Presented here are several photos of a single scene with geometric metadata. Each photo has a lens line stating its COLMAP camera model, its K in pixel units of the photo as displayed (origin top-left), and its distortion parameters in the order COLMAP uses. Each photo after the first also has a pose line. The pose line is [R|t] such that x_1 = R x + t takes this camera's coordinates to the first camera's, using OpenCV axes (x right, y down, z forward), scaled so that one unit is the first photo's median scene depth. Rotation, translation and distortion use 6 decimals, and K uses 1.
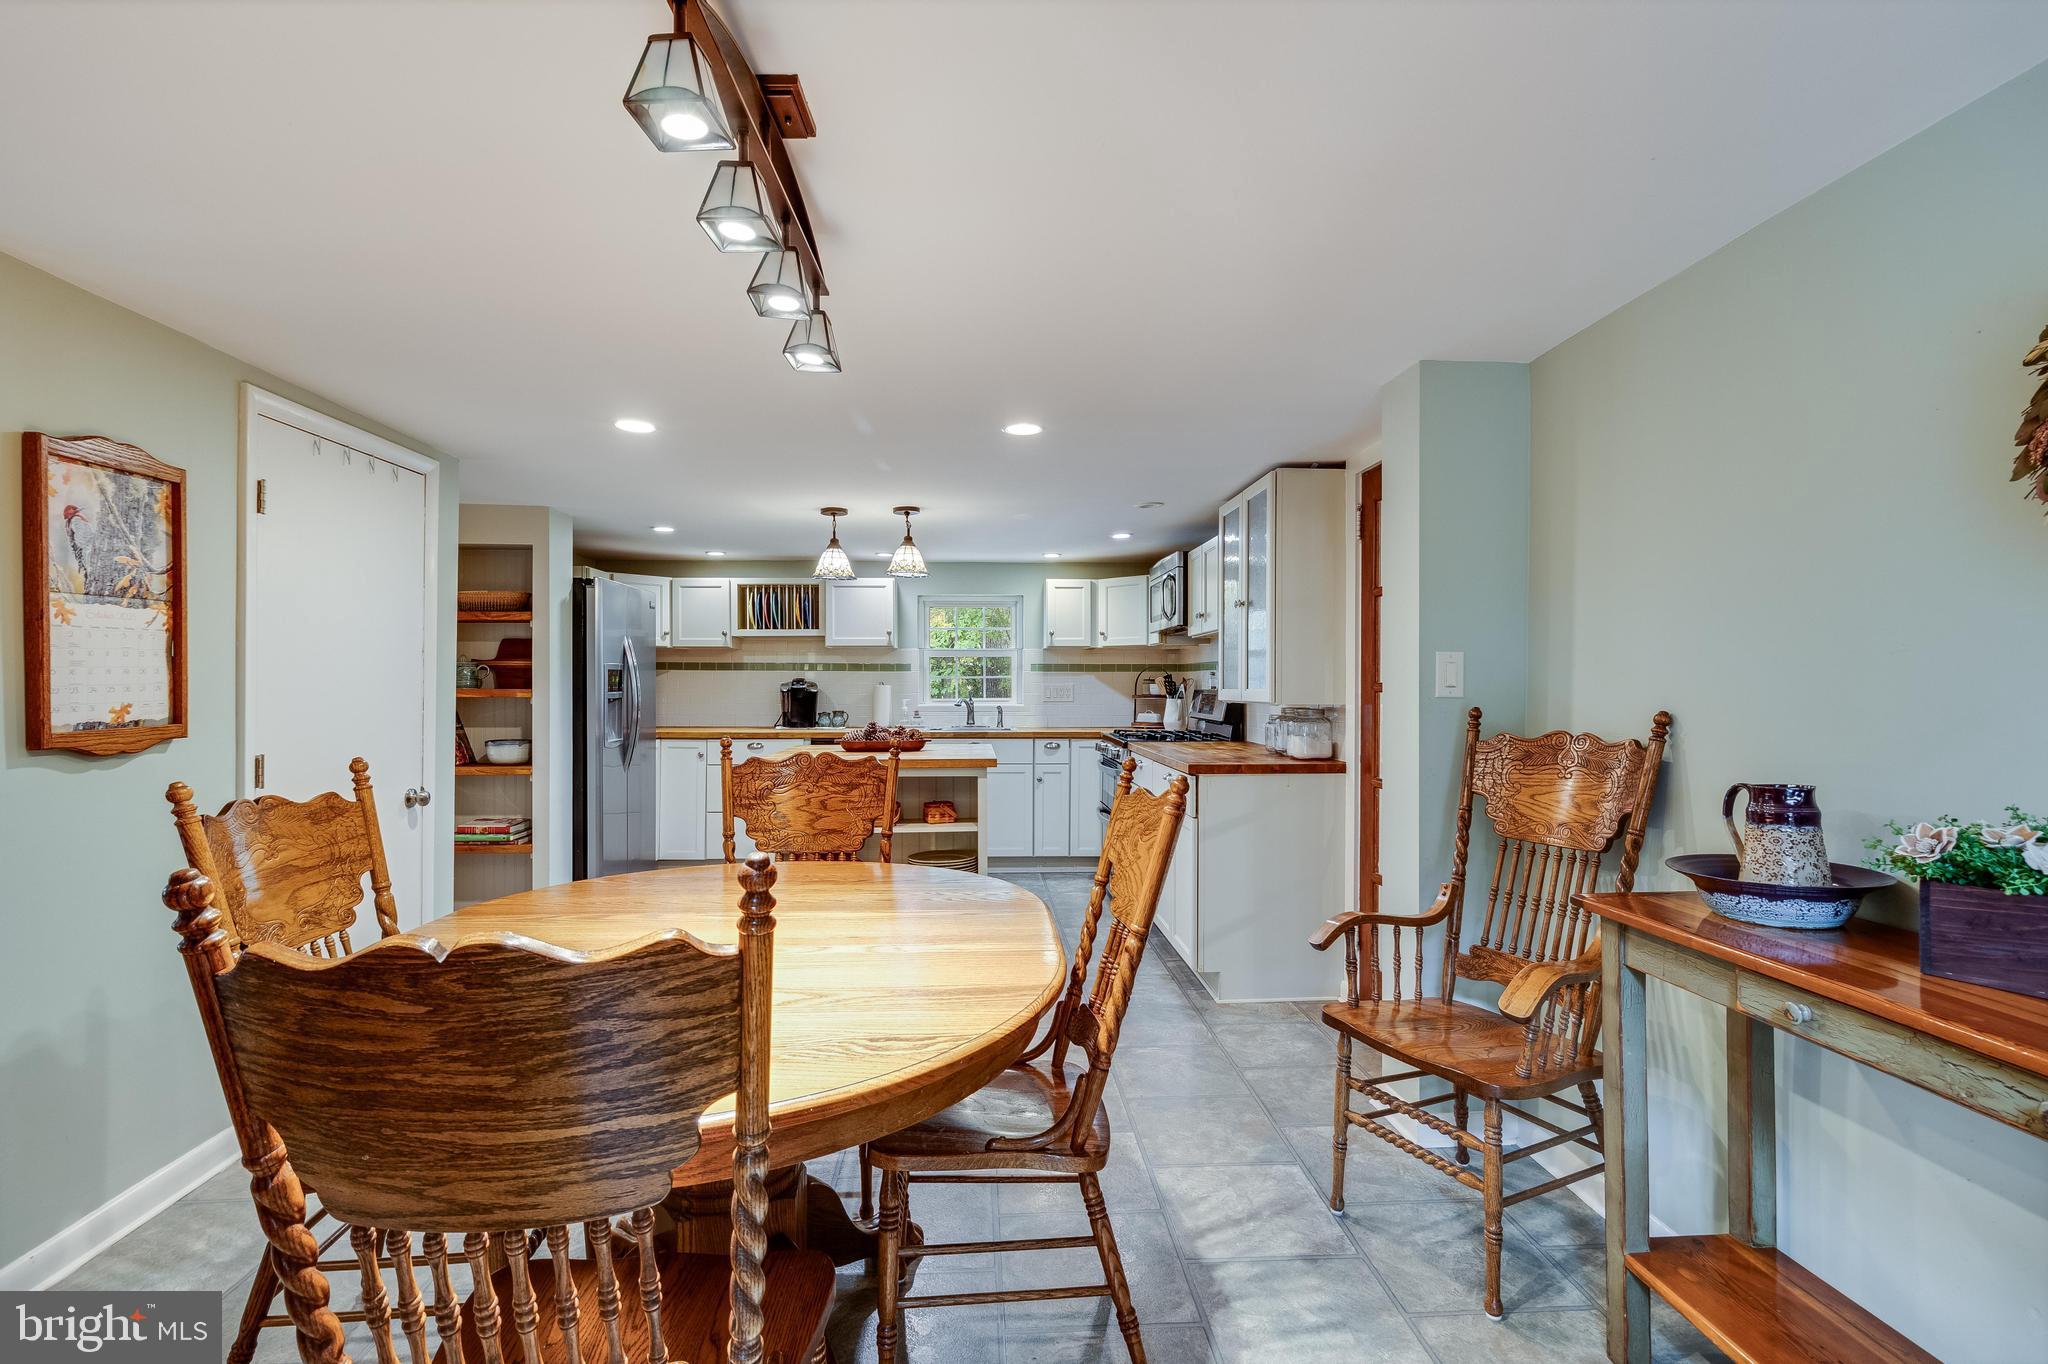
lens RADIAL K [[957.5, 0, 1036.0], [0, 957.5, 673.3], [0, 0, 1]] dist [0.001095, 0.000703]
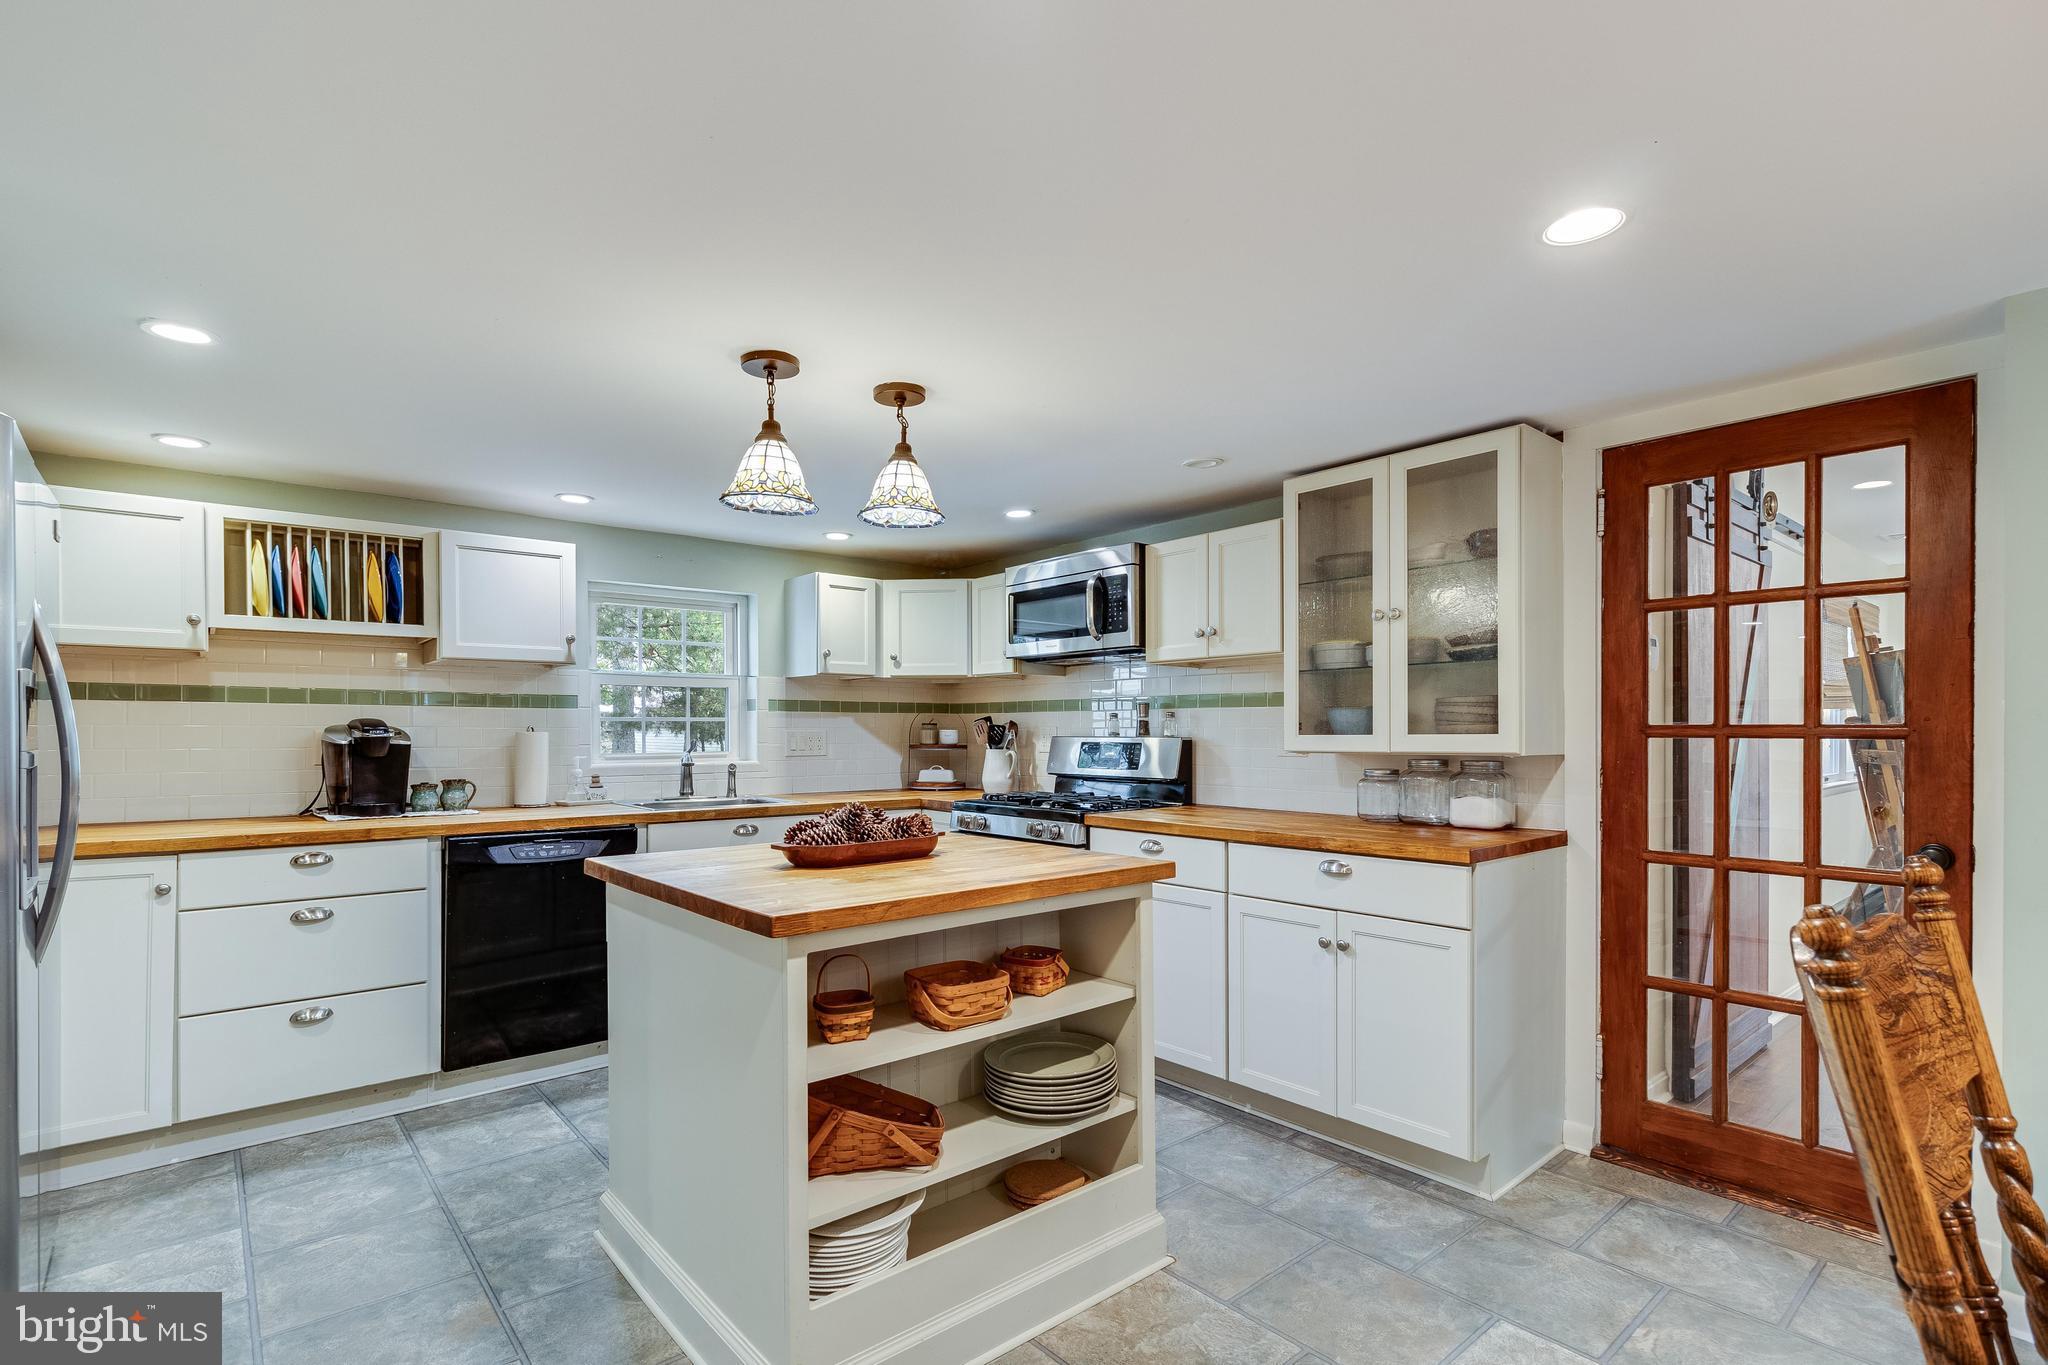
lens RADIAL K [[957.5, 0, 1017.2], [0, 957.5, 731.7], [0, 0, 1]] dist [0.001095, 0.000703]
pose [[0.802914, -0.001904, 0.596092, -0.279923], [-0.004433, 0.999948, 0.009165, 0.005943], [-0.596079, -0.010001, 0.802864, 0.385430]]
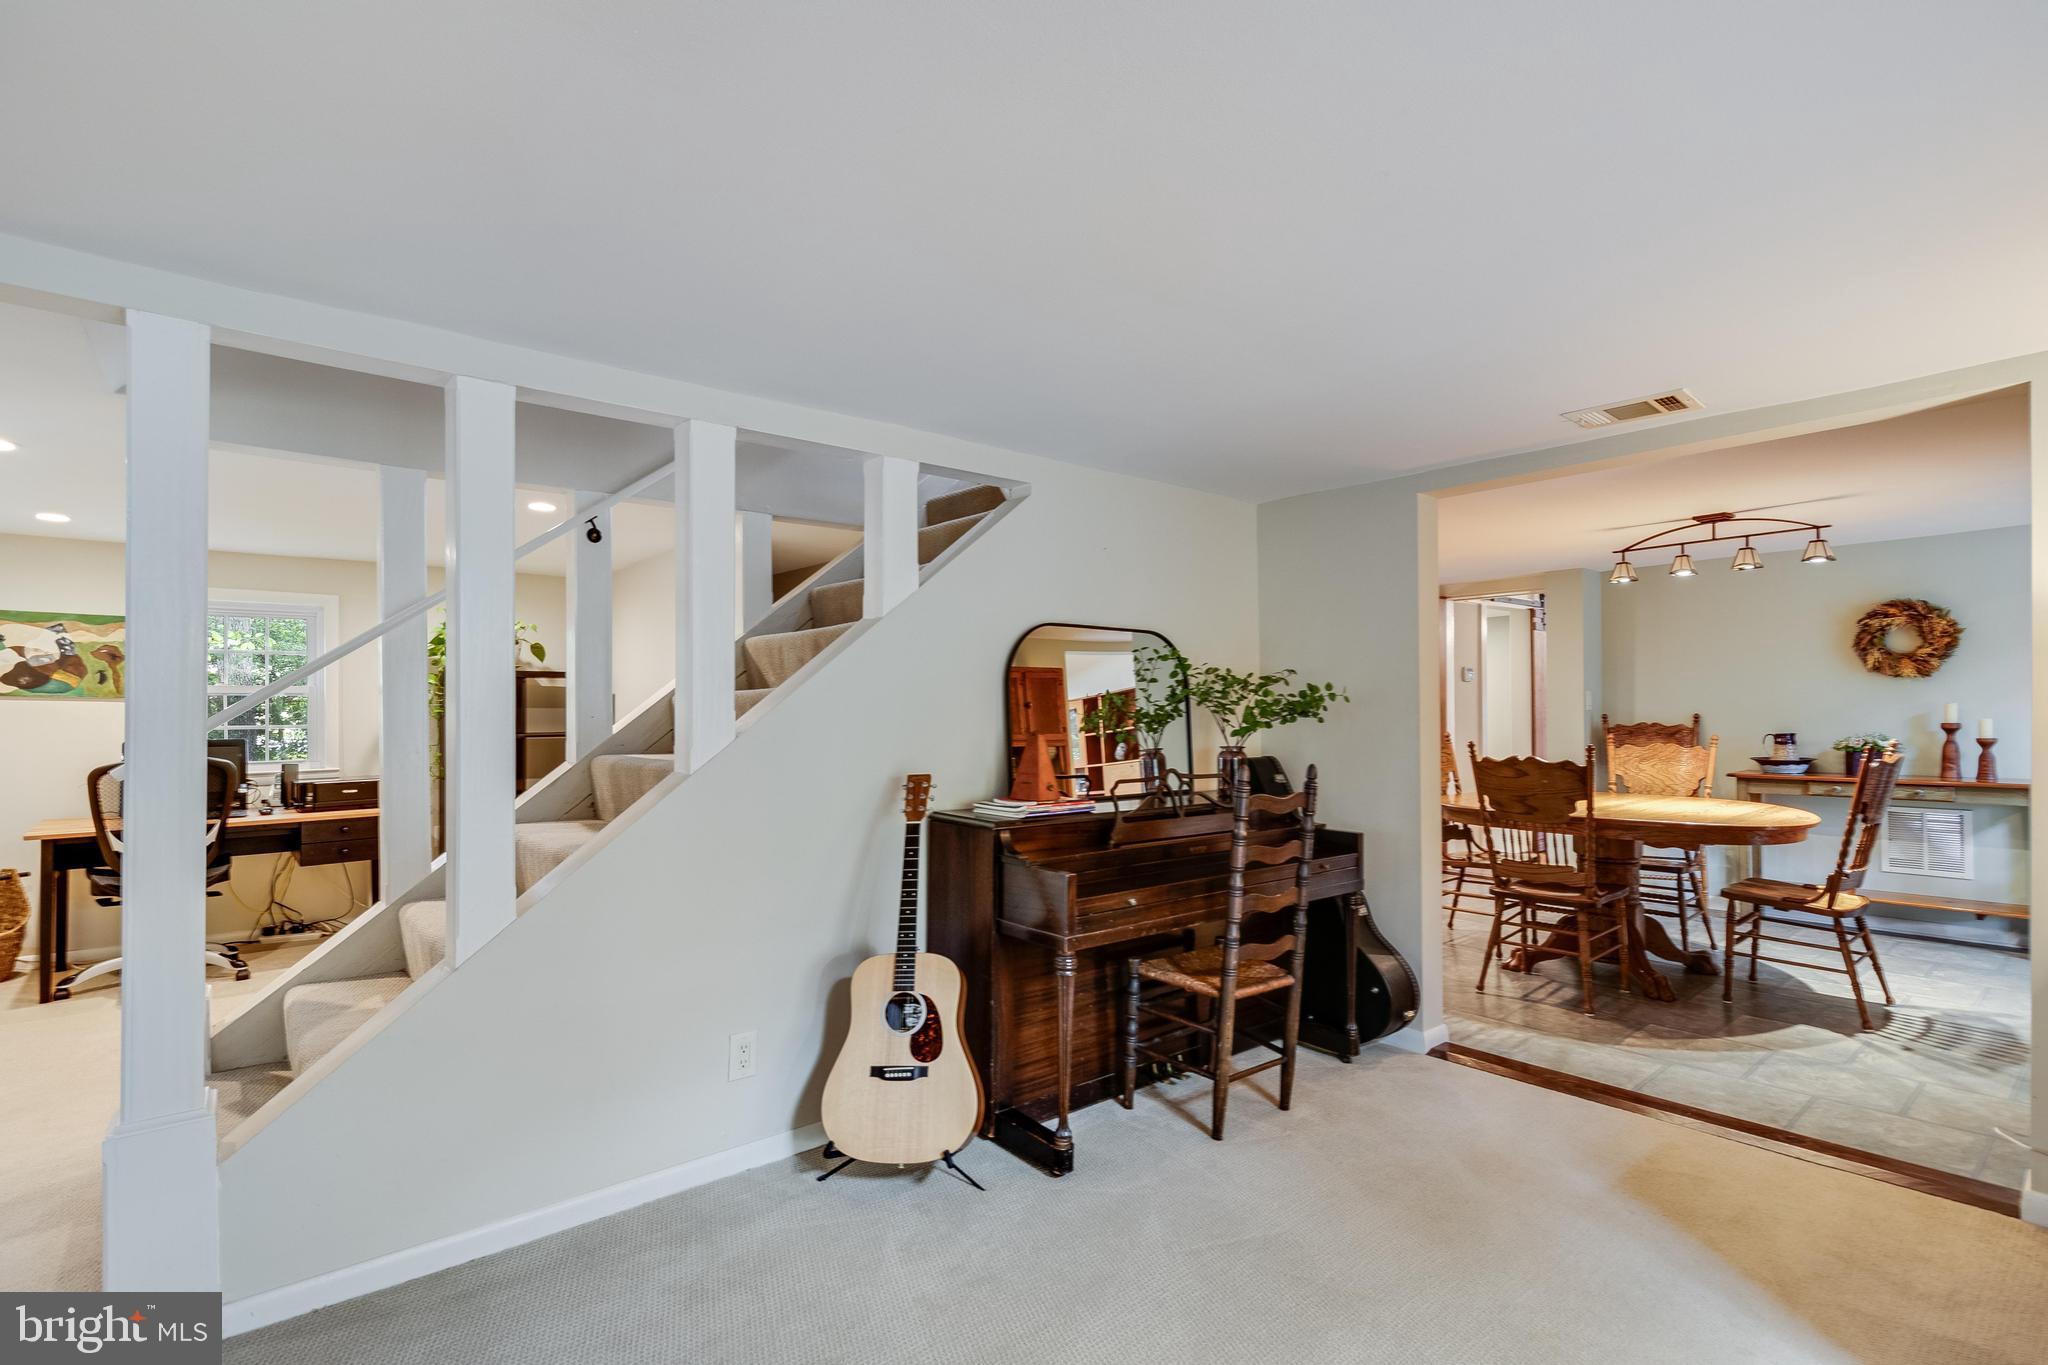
lens RADIAL K [[957.5, 0, 1022.9], [0, 957.5, 694.9], [0, 0, 1]] dist [0.001095, 0.000703]
pose [[0.814857, 0.004427, 0.579645, -0.852362], [-0.000670, 0.999977, -0.006696, 0.001471], [-0.579661, 0.005068, 0.814842, -0.049650]]
